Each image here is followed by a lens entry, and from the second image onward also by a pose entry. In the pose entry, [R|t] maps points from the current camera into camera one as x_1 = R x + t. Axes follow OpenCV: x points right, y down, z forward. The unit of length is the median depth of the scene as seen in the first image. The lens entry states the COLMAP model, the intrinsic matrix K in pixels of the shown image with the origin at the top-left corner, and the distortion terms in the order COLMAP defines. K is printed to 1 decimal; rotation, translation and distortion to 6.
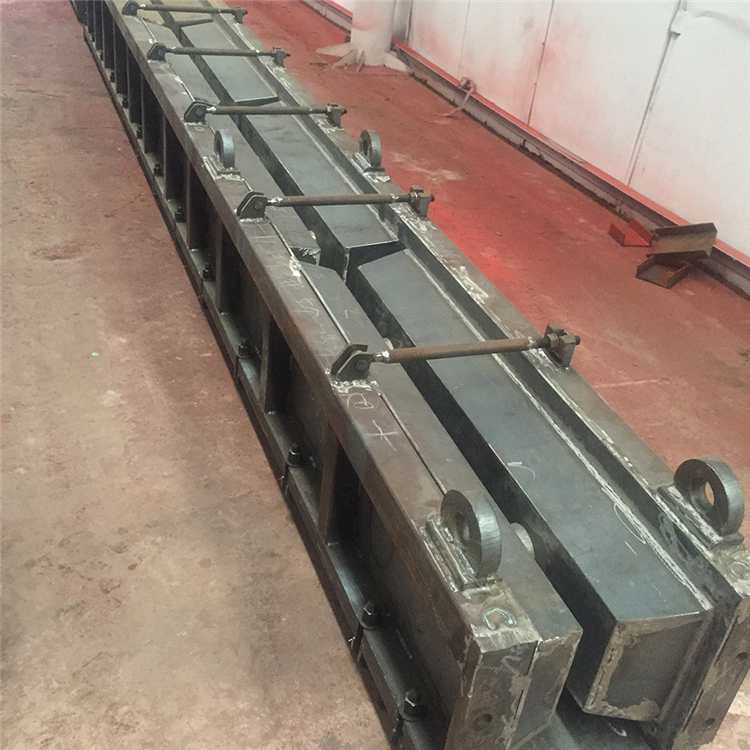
lens RADIAL K [[877.5, 0, 375.0], [0, 877.5, 375.0], [0, 0, 1]] dist [0.109943, -0.167560]
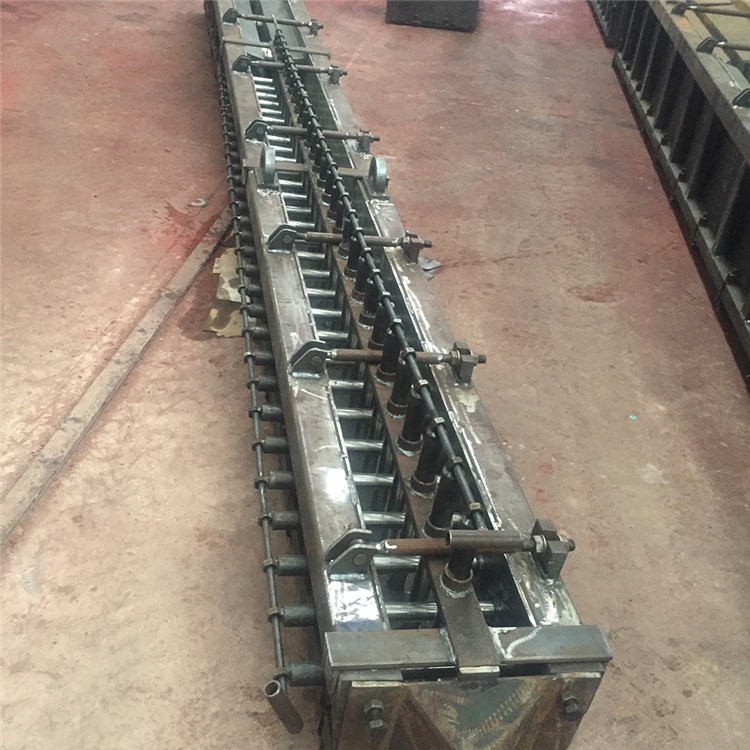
lens RADIAL K [[877.5, 0, 375.0], [0, 877.5, 375.0], [0, 0, 1]] dist [0.109943, -0.167560]
pose [[0.884740, 0.229547, -0.405639, -0.177107], [-0.236125, 0.971109, 0.034527, -0.032864], [0.401845, 0.065234, 0.913381, 0.028939]]
